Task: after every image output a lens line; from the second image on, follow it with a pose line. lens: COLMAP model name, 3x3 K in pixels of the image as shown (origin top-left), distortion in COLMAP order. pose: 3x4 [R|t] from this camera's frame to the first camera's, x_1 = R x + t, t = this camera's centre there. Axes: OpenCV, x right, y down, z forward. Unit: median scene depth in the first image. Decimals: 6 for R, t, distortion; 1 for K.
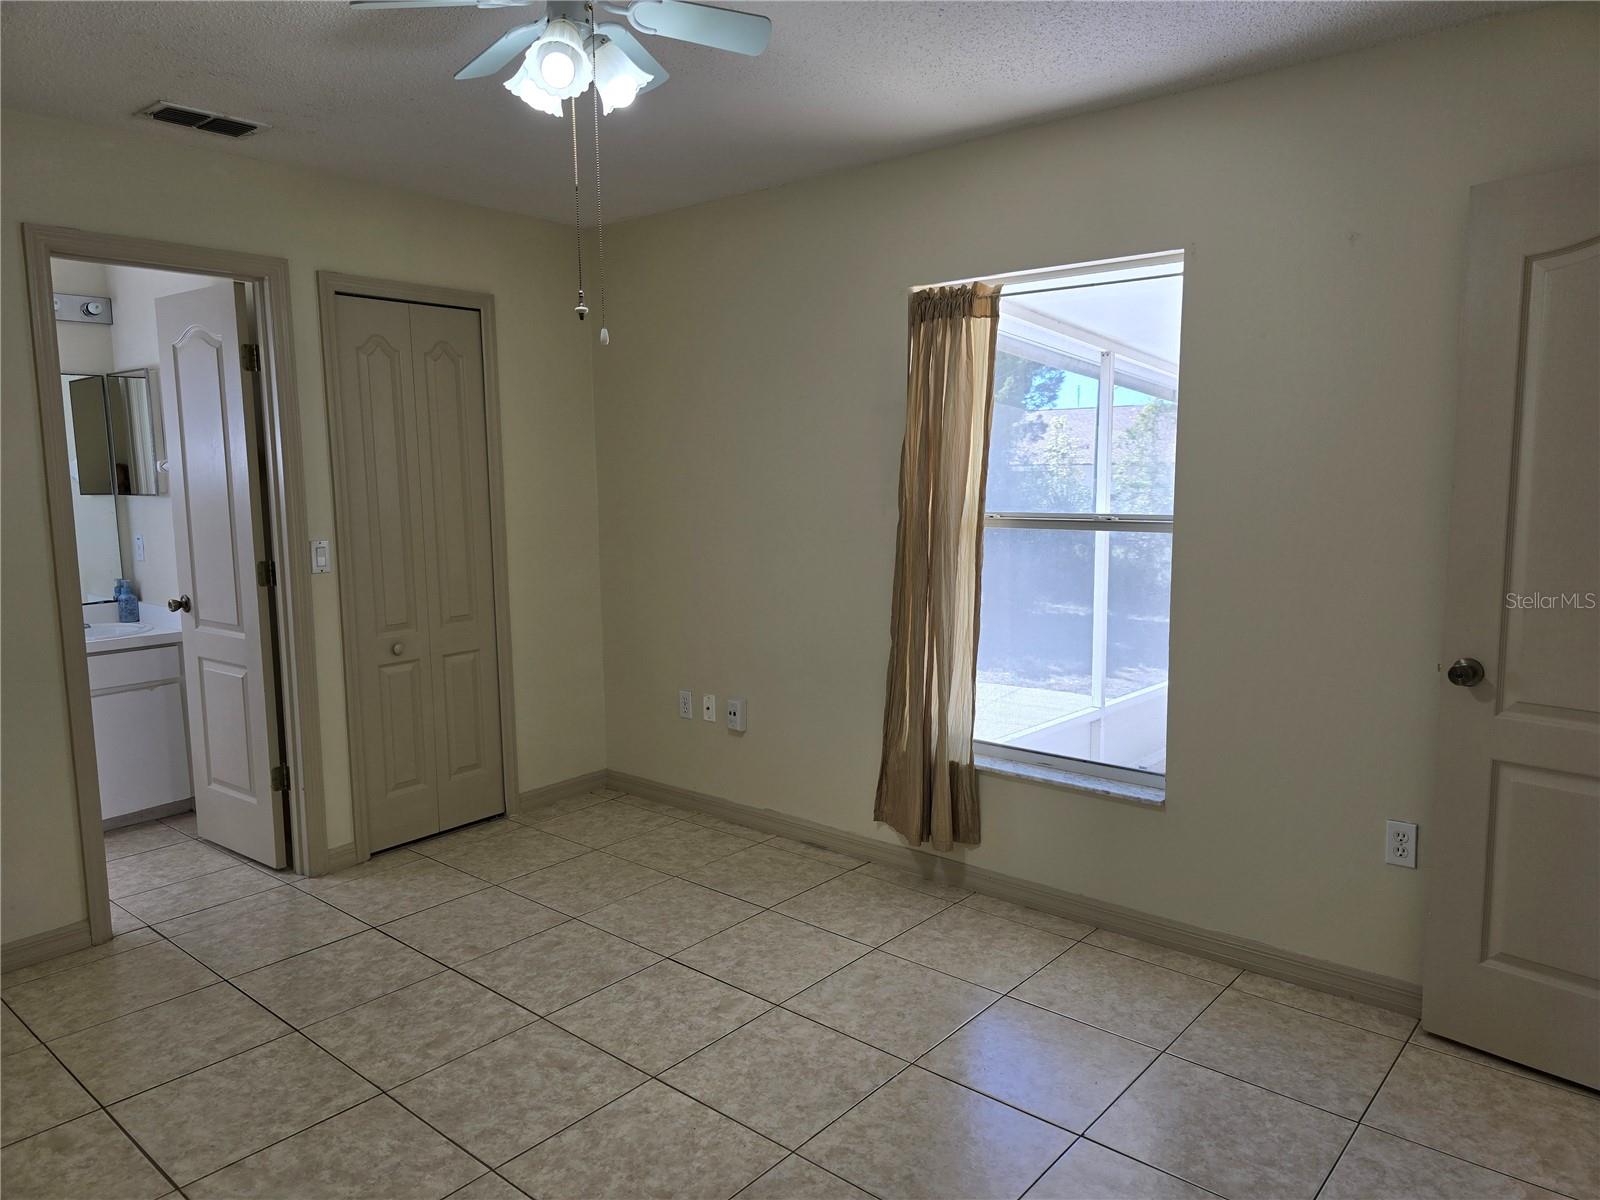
lens RADIAL K [[1071.2, 0, 801.5], [0, 1071.2, 594.5], [0, 0, 1]] dist [0.029925, -0.010980]
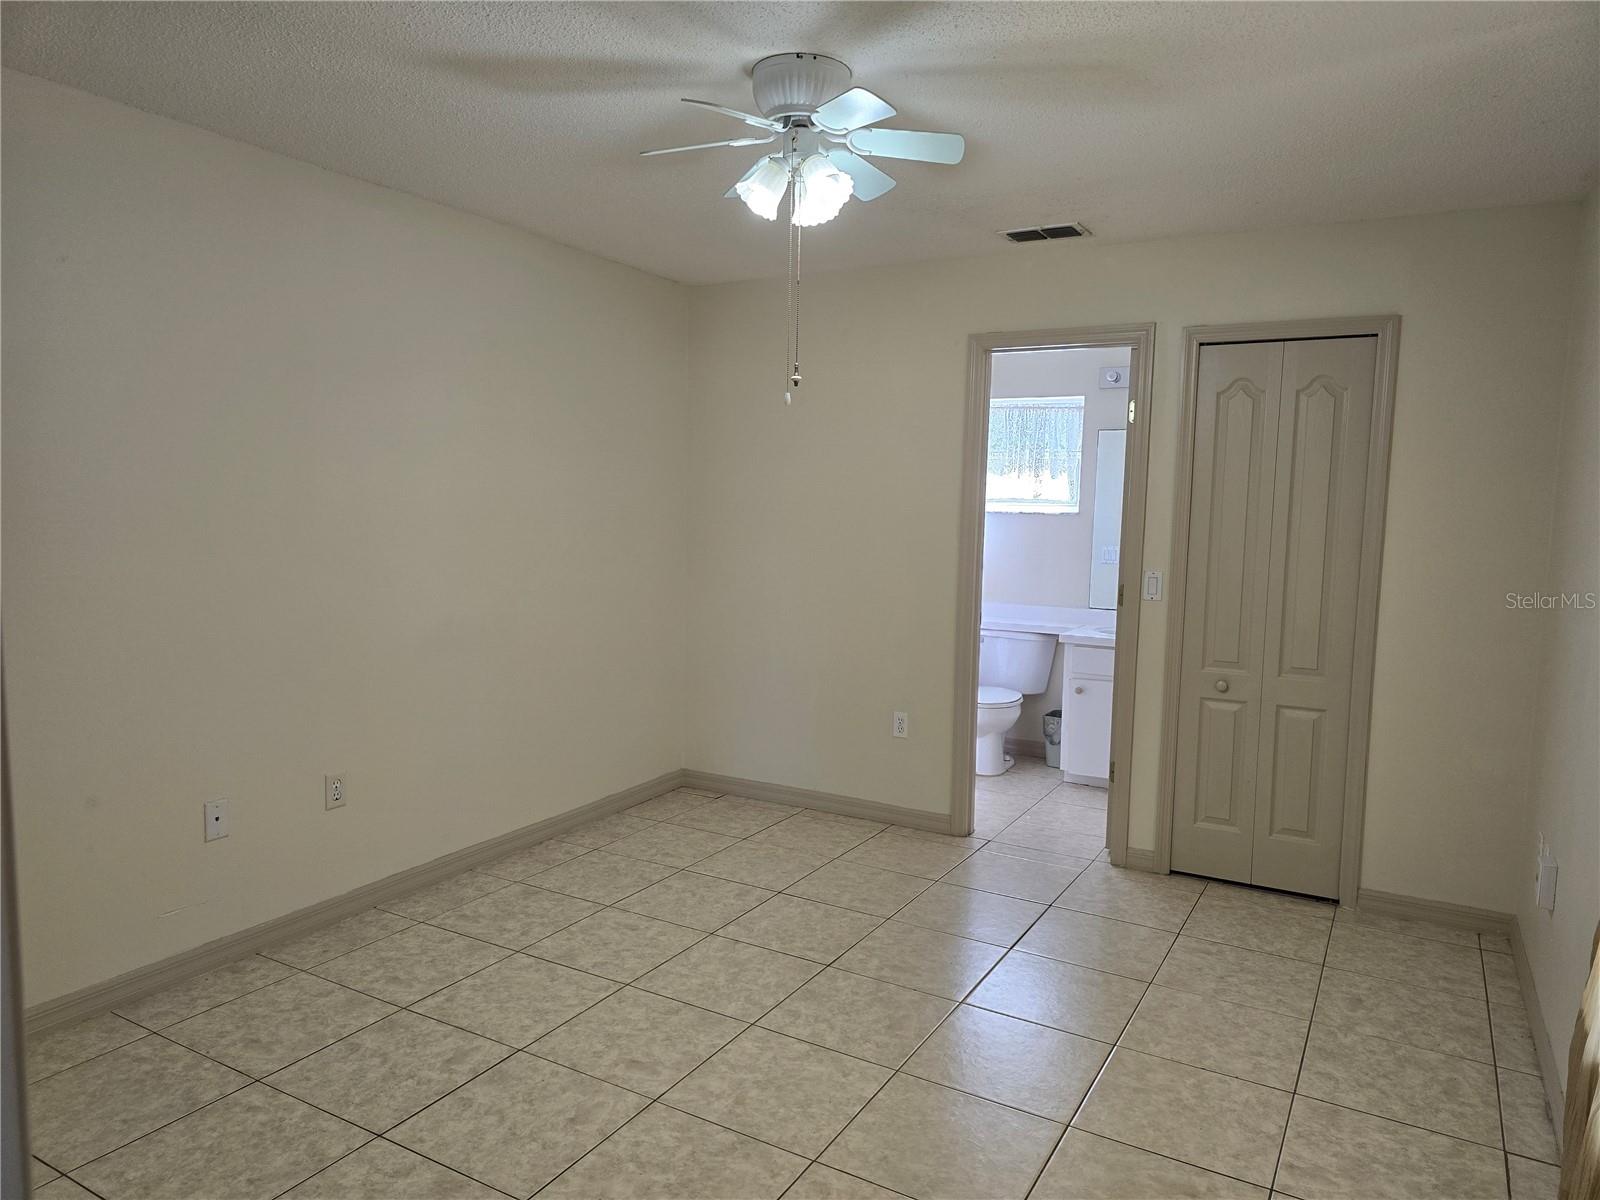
lens RADIAL K [[1071.2, 0, 797.6], [0, 1071.2, 600.5], [0, 0, 1]] dist [0.029925, -0.010980]
pose [[0.183182, 0.111551, -0.976730, 0.711675], [-0.140992, 0.986251, 0.086196, -0.079774], [0.972916, 0.121922, 0.196391, 0.535013]]
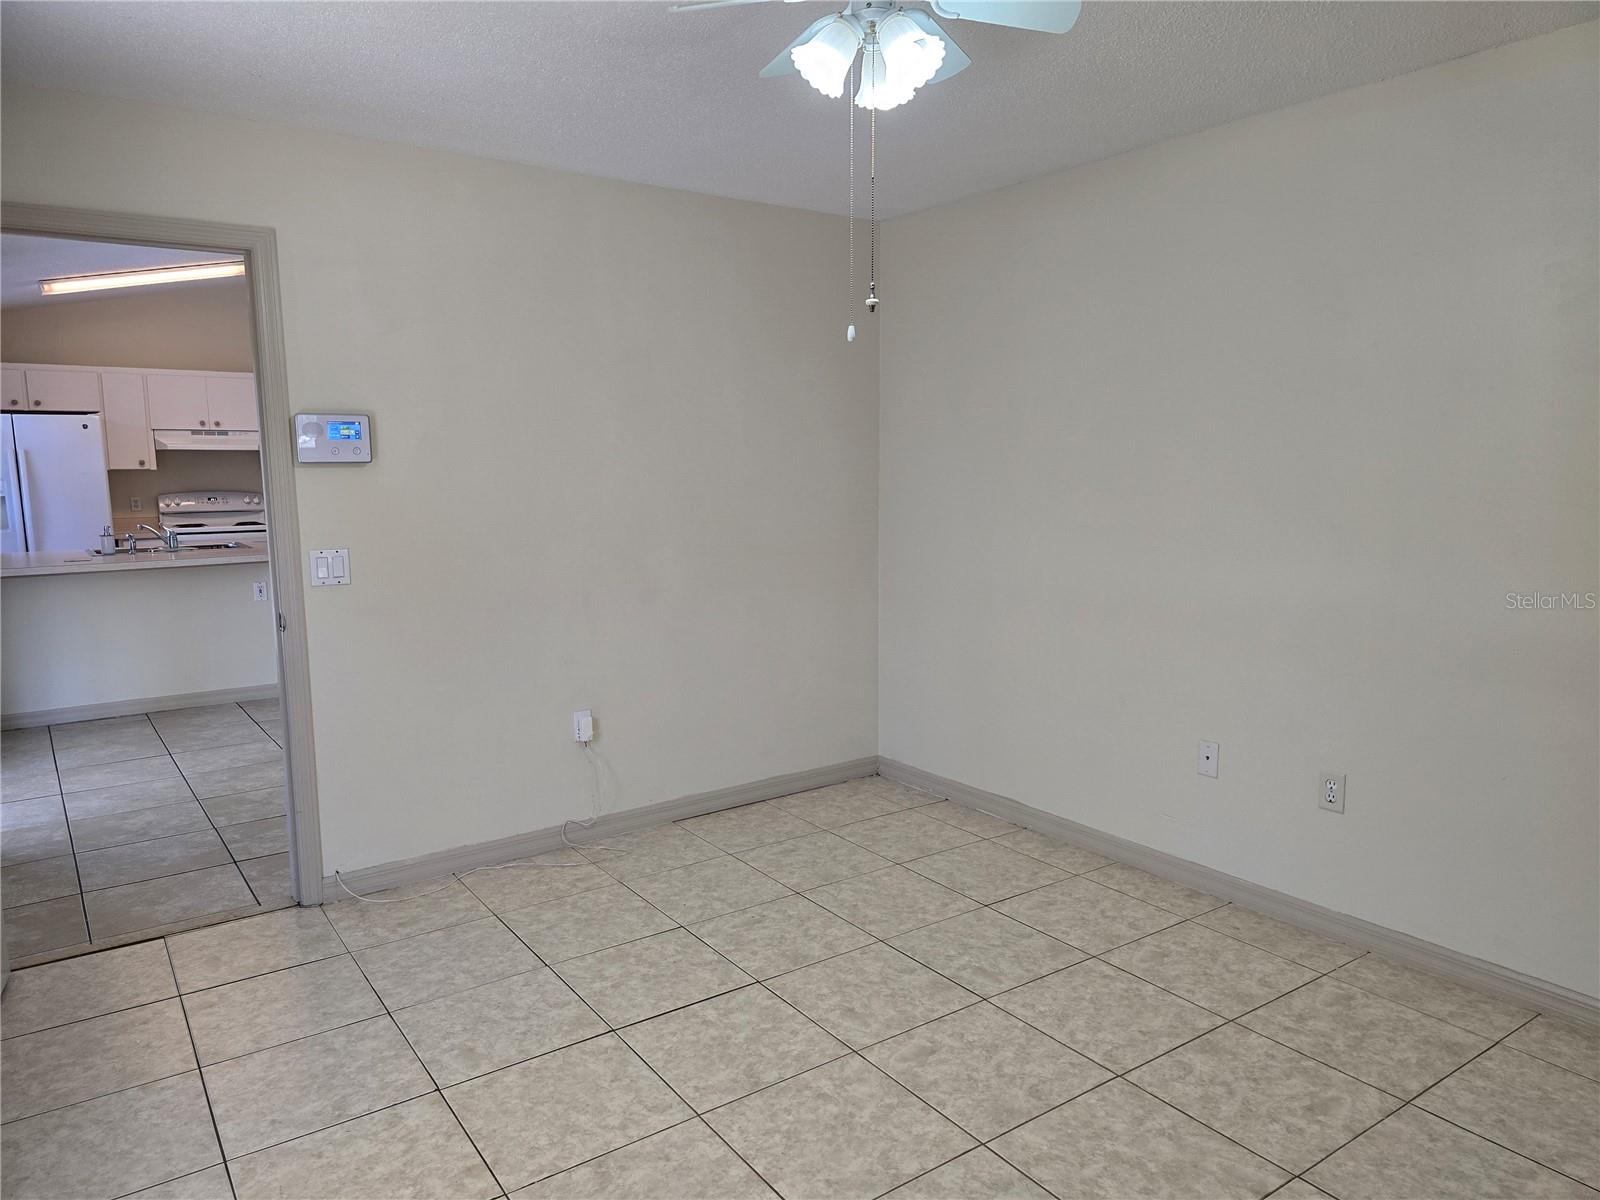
lens RADIAL K [[1071.2, 0, 794.5], [0, 1071.2, 606.9], [0, 0, 1]] dist [0.029925, -0.010980]
pose [[-0.966968, -0.014129, 0.254508, -0.269026], [0.050008, 0.968543, 0.243769, -0.161413], [-0.249946, 0.248445, -0.935843, 1.377956]]
